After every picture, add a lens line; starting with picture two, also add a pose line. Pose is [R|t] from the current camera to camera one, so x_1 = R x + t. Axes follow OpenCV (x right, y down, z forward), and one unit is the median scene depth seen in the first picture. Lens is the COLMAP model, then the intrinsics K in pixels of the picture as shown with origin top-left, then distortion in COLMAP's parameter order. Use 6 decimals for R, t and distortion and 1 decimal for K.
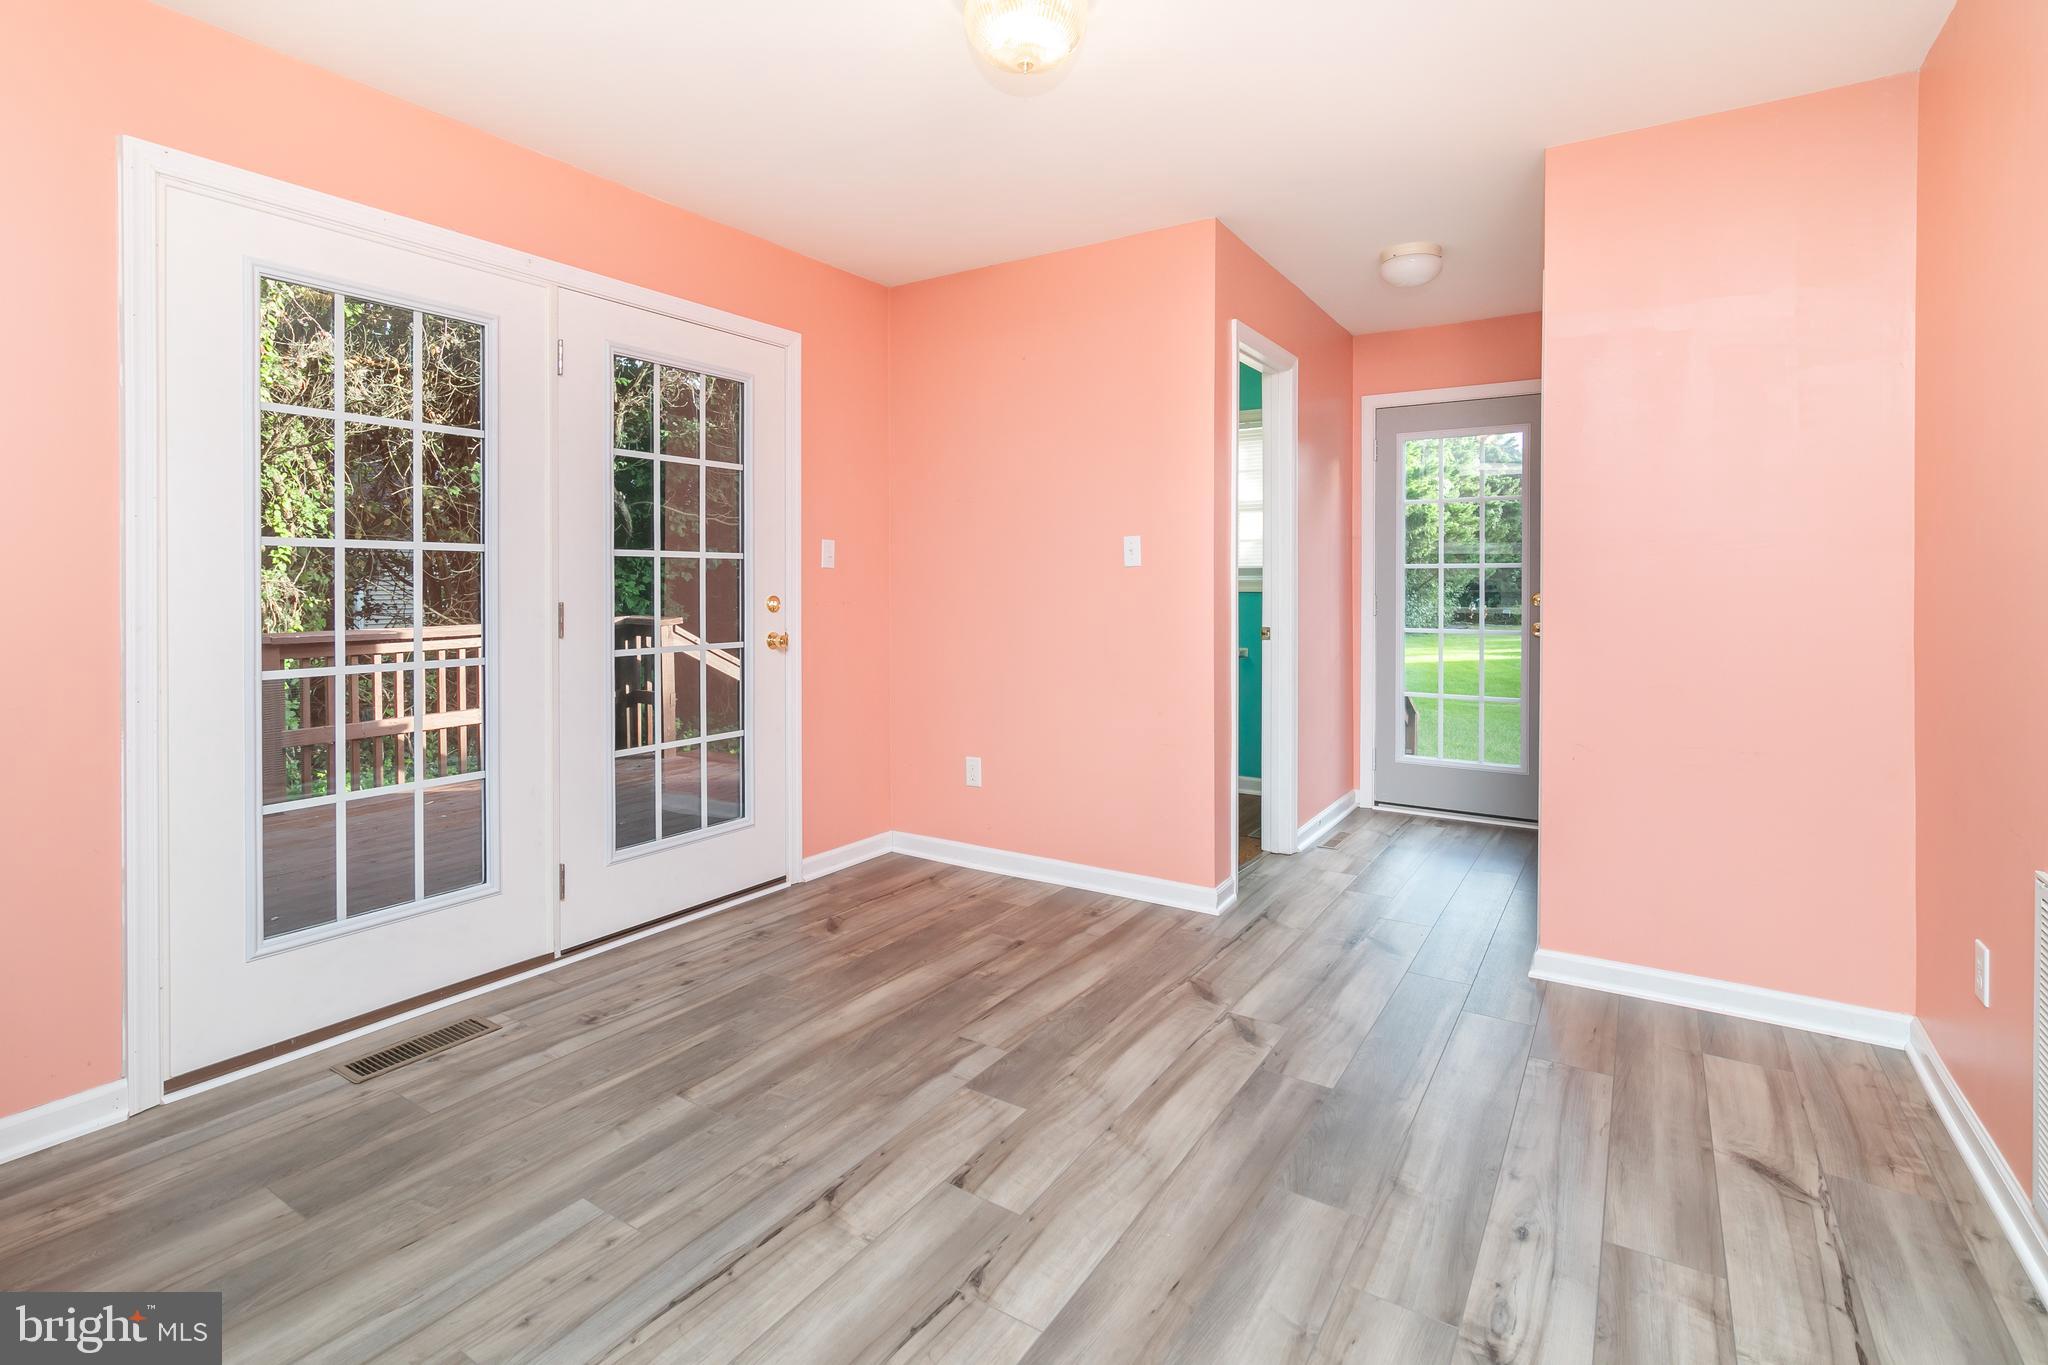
lens RADIAL K [[970.2, 0, 983.4], [0, 970.2, 594.5], [0, 0, 1]] dist [-0.006684, 0.003742]
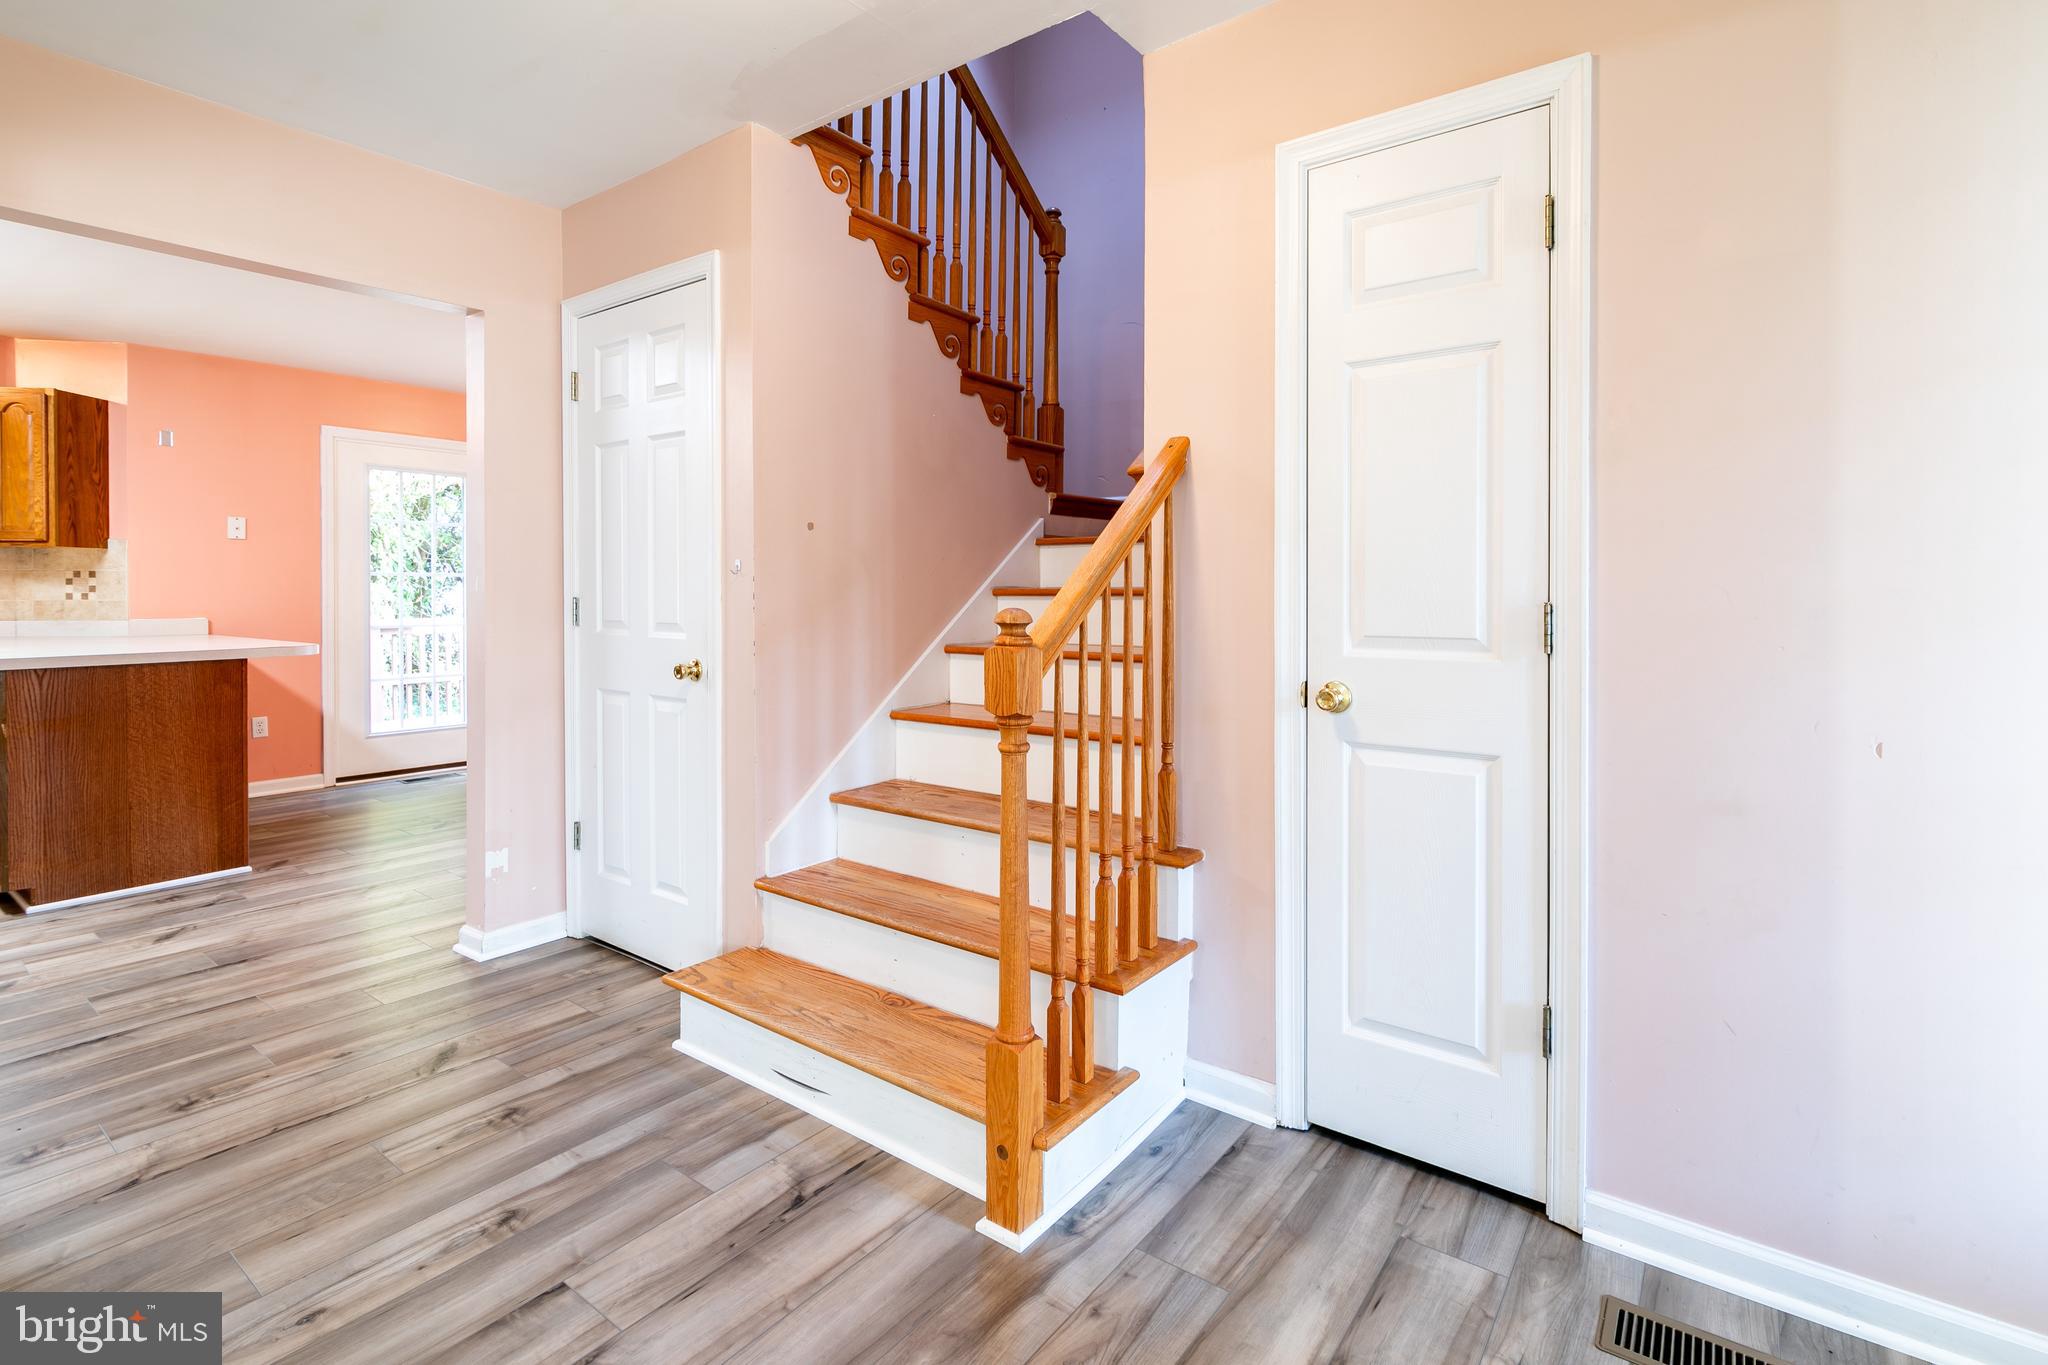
lens RADIAL K [[970.2, 0, 991.5], [0, 970.2, 606.2], [0, 0, 1]] dist [-0.006684, 0.003742]
pose [[0.997786, 0.003302, -0.066432, 1.117195], [-0.002970, 0.999983, 0.005102, 0.011874], [0.066447, -0.004893, 0.997778, -1.516739]]
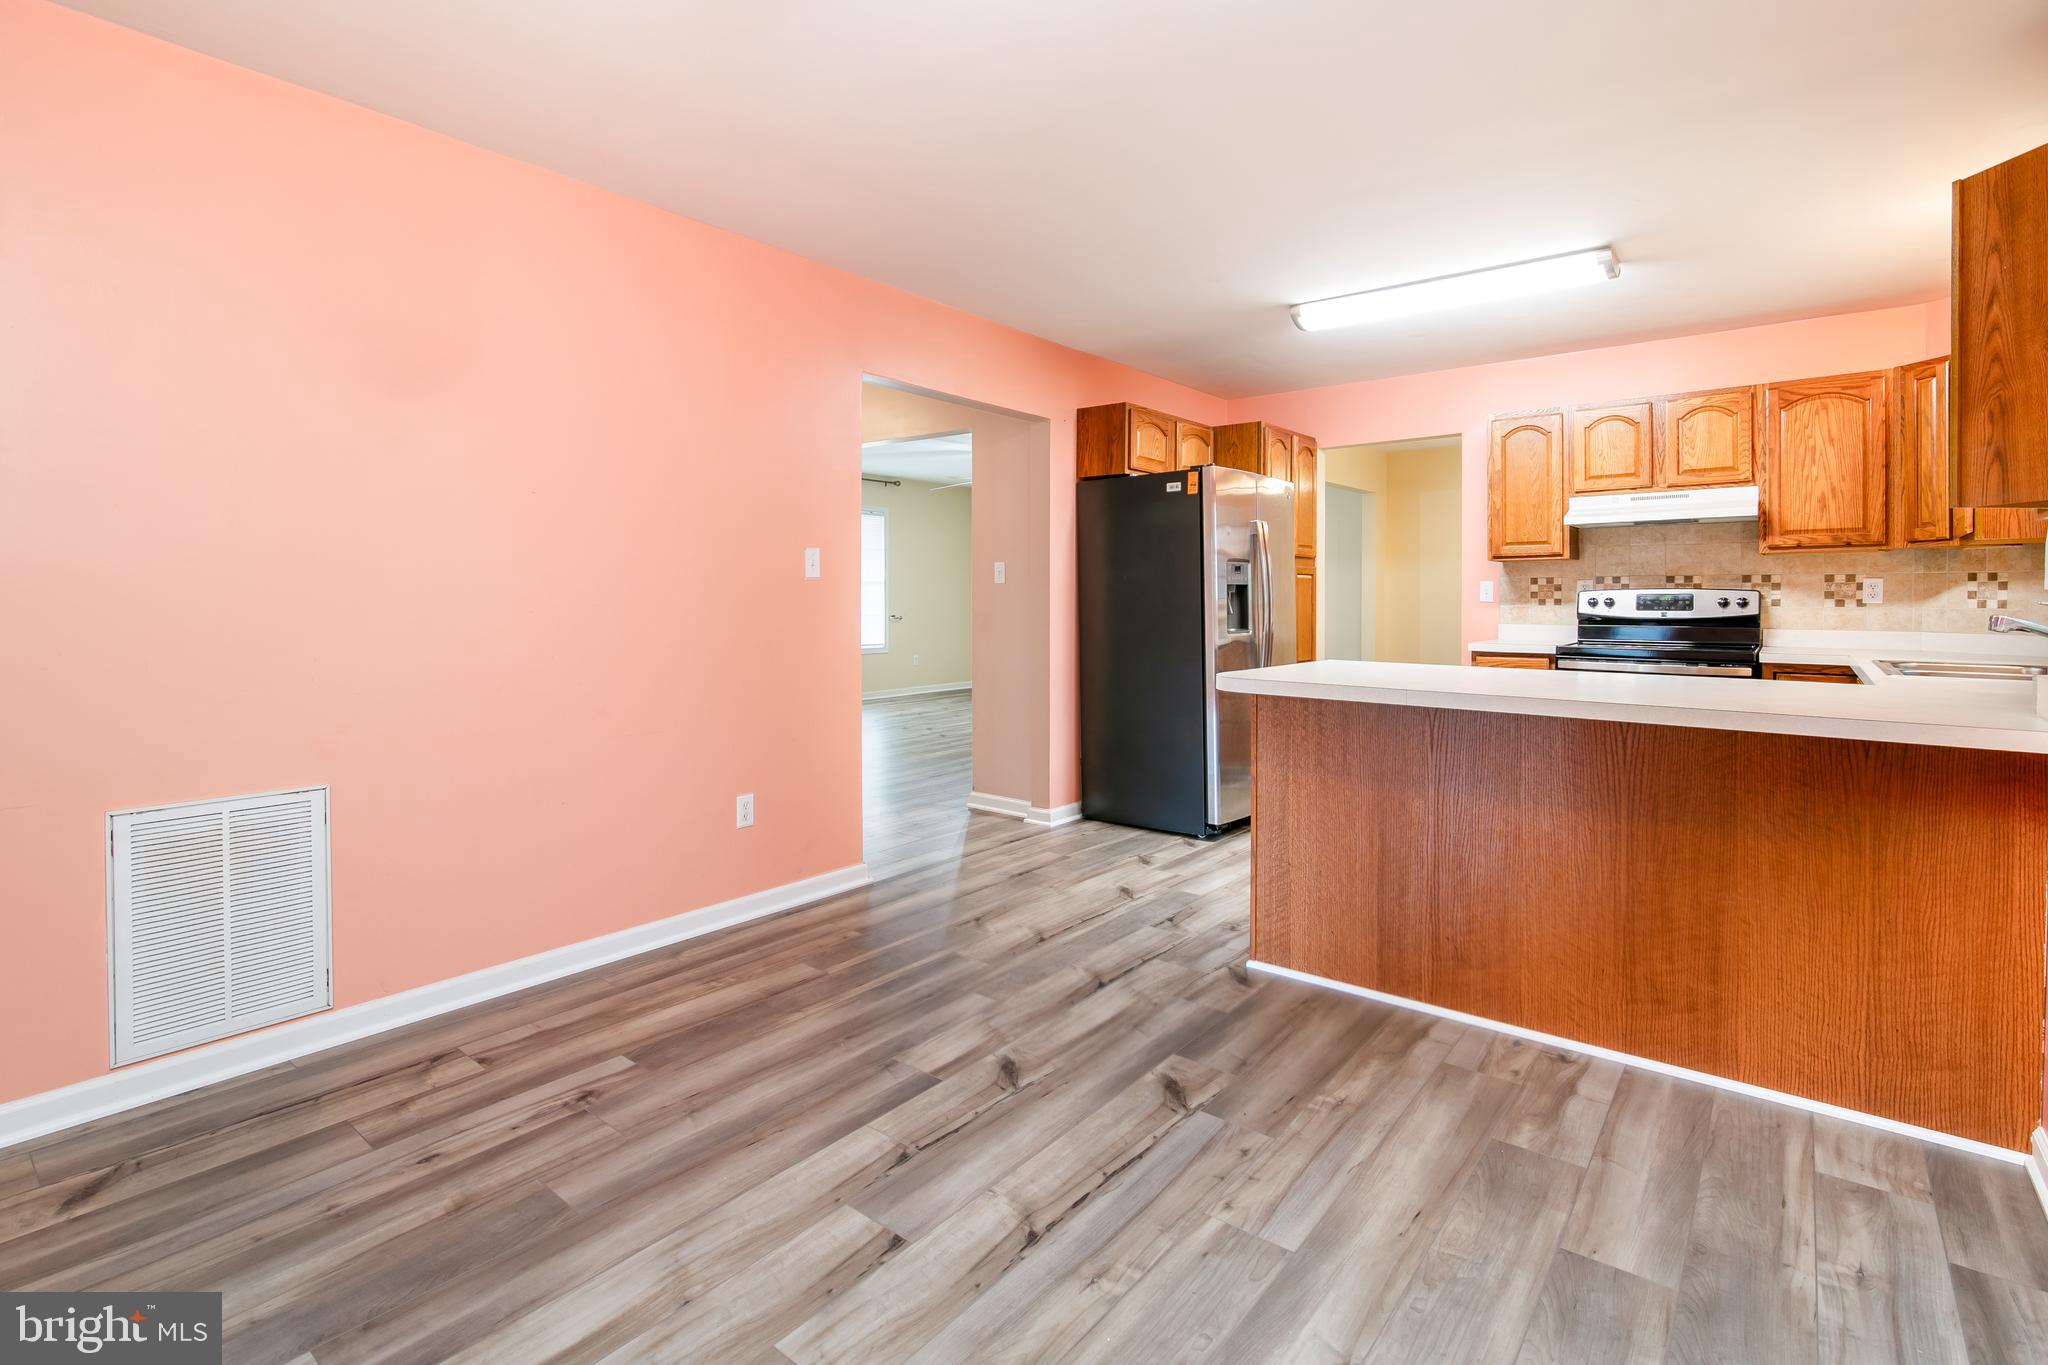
lens RADIAL K [[970.2, 0, 1007.0], [0, 970.2, 600.7], [0, 0, 1]] dist [-0.006684, 0.003742]
pose [[-0.997172, -0.002810, 0.075107, -0.165942], [-0.001486, 0.999843, 0.017680, -0.021489], [-0.075145, 0.017518, -0.997019, 1.589187]]
